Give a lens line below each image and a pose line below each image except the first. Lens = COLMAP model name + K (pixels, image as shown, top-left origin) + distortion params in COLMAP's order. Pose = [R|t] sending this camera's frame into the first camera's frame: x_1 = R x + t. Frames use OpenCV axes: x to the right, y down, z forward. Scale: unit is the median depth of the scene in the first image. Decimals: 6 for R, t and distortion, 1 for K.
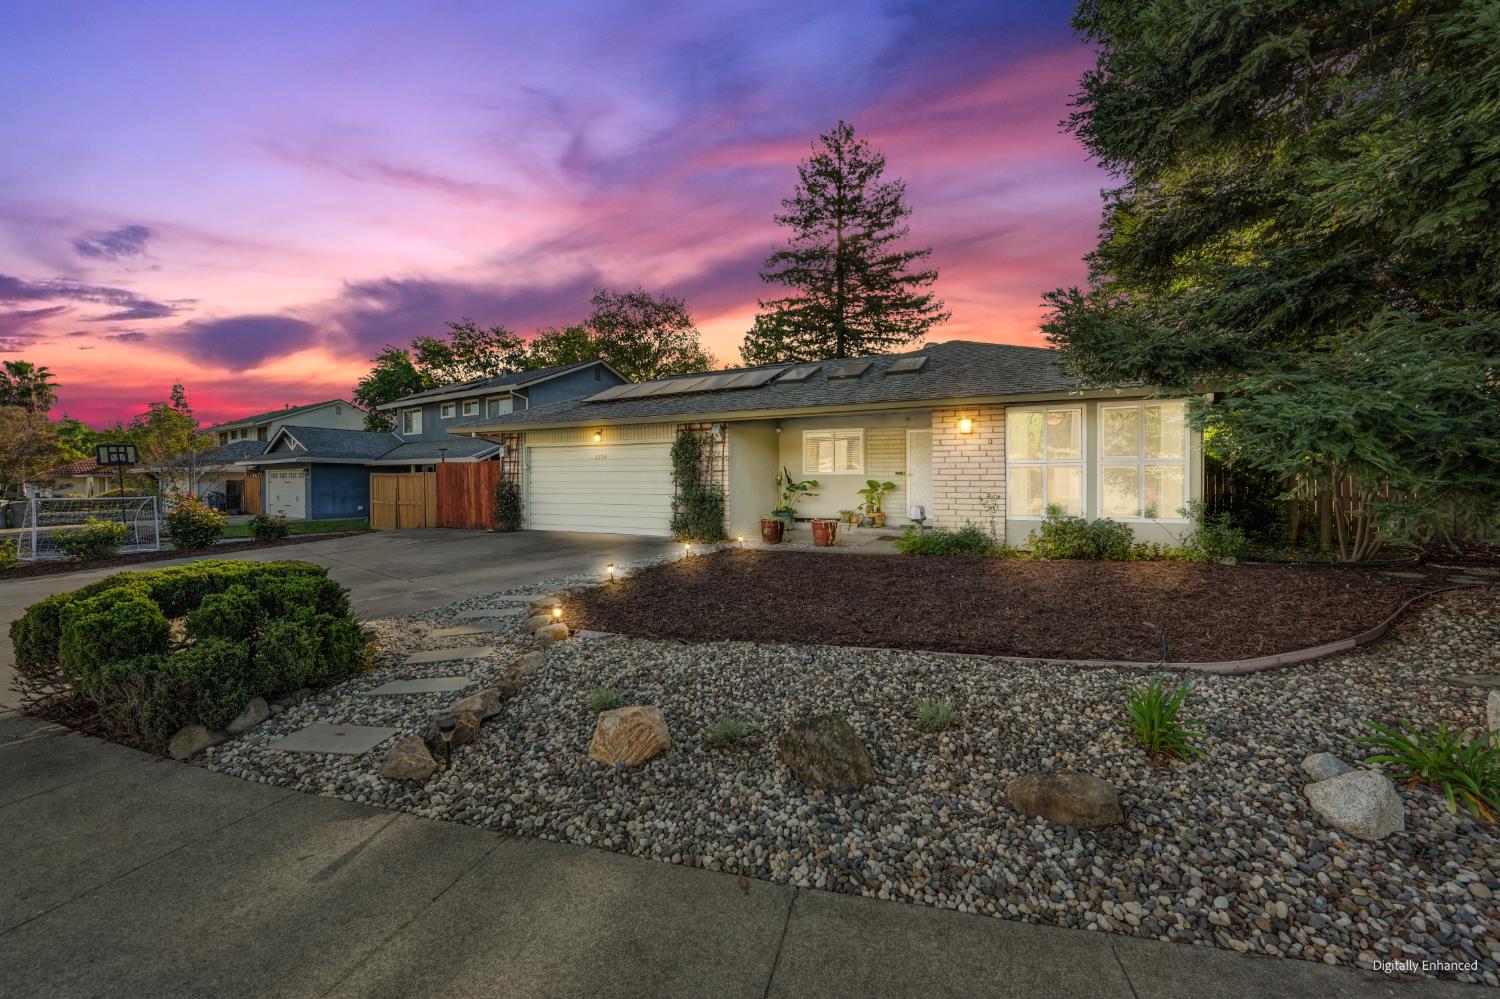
lens RADIAL K [[595.7, 0, 755.9], [0, 595.7, 482.5], [0, 0, 1]] dist [0.002828, 0.000471]
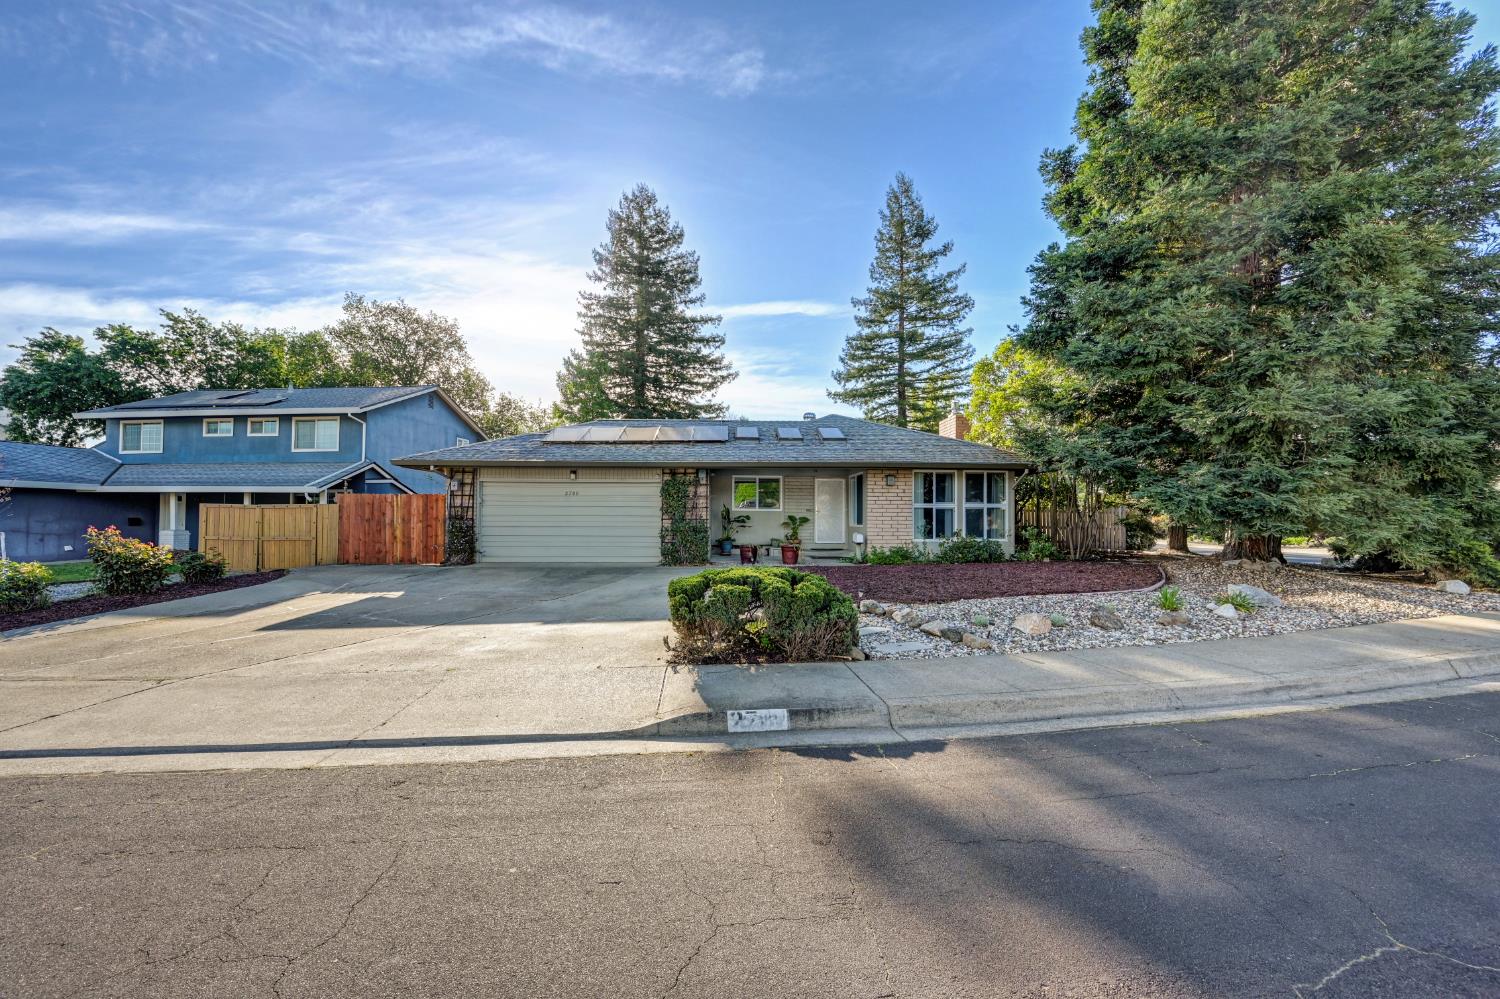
lens RADIAL K [[588.9, 0, 748.2], [0, 588.9, 503.9], [0, 0, 1]] dist [-0.001220, 0.000091]
pose [[0.890070, 0.013645, 0.455620, -0.472598], [-0.003877, 0.999742, -0.022366, 0.000151], [-0.455807, 0.018141, 0.889894, -0.119522]]
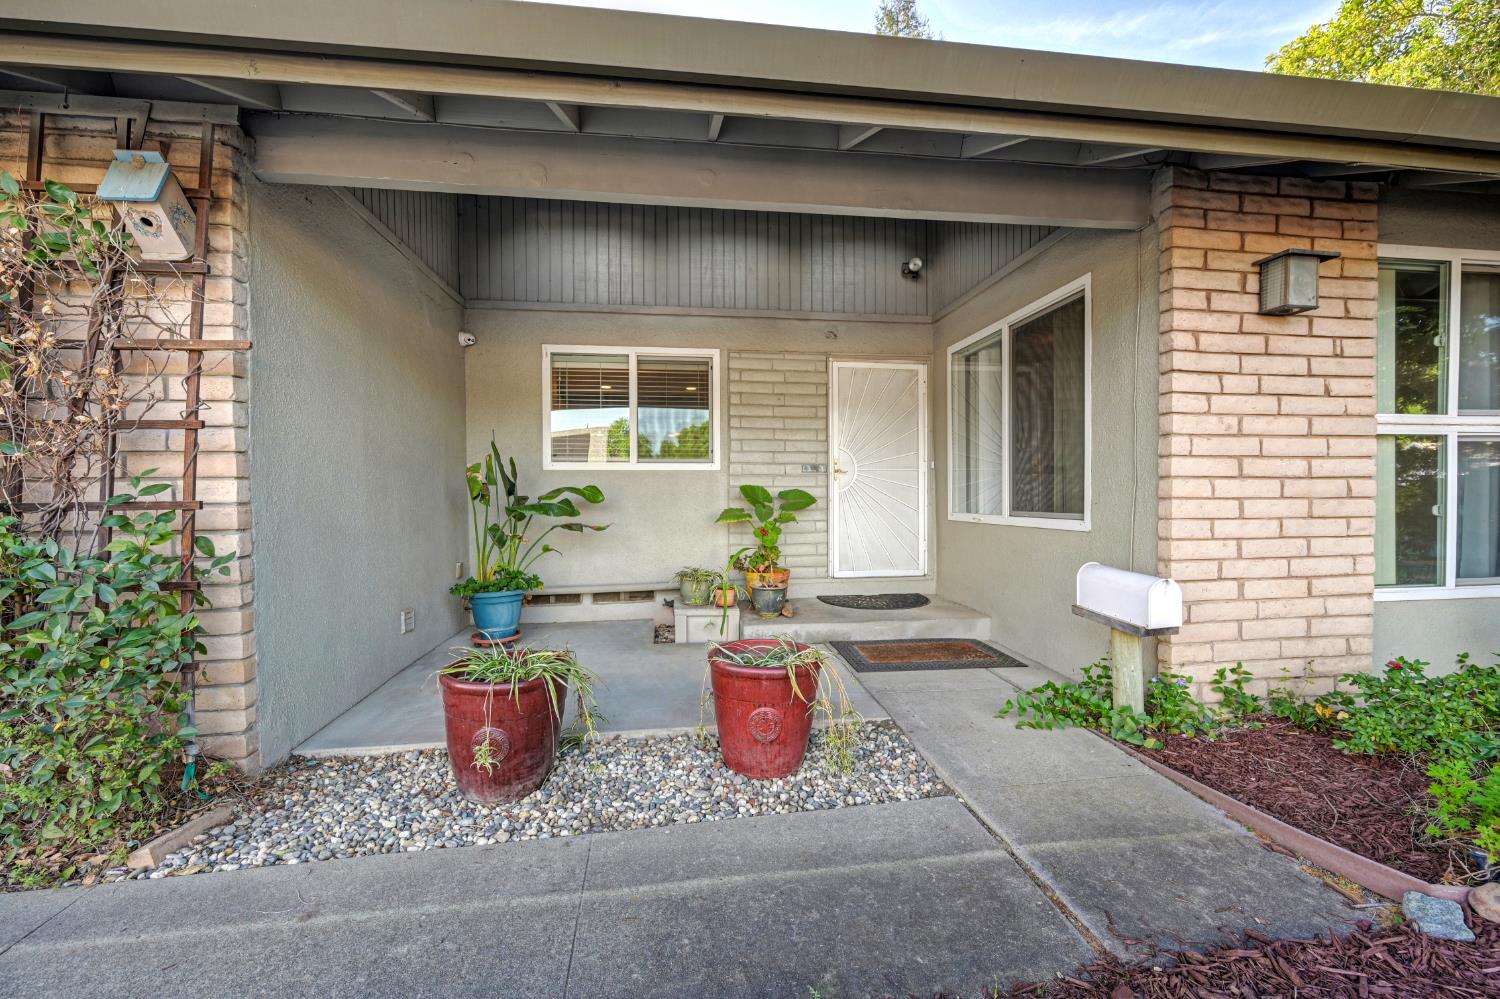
lens RADIAL K [[577.9, 0, 750.0], [0, 577.9, 499.5], [0, 0, 1]] dist [-0.000533, -0.000019]
pose [[0.830458, -0.009436, 0.557002, -0.011192], [0.007427, 0.999955, 0.005865, 0.003083], [-0.557032, -0.000734, 0.830490, 0.673135]]
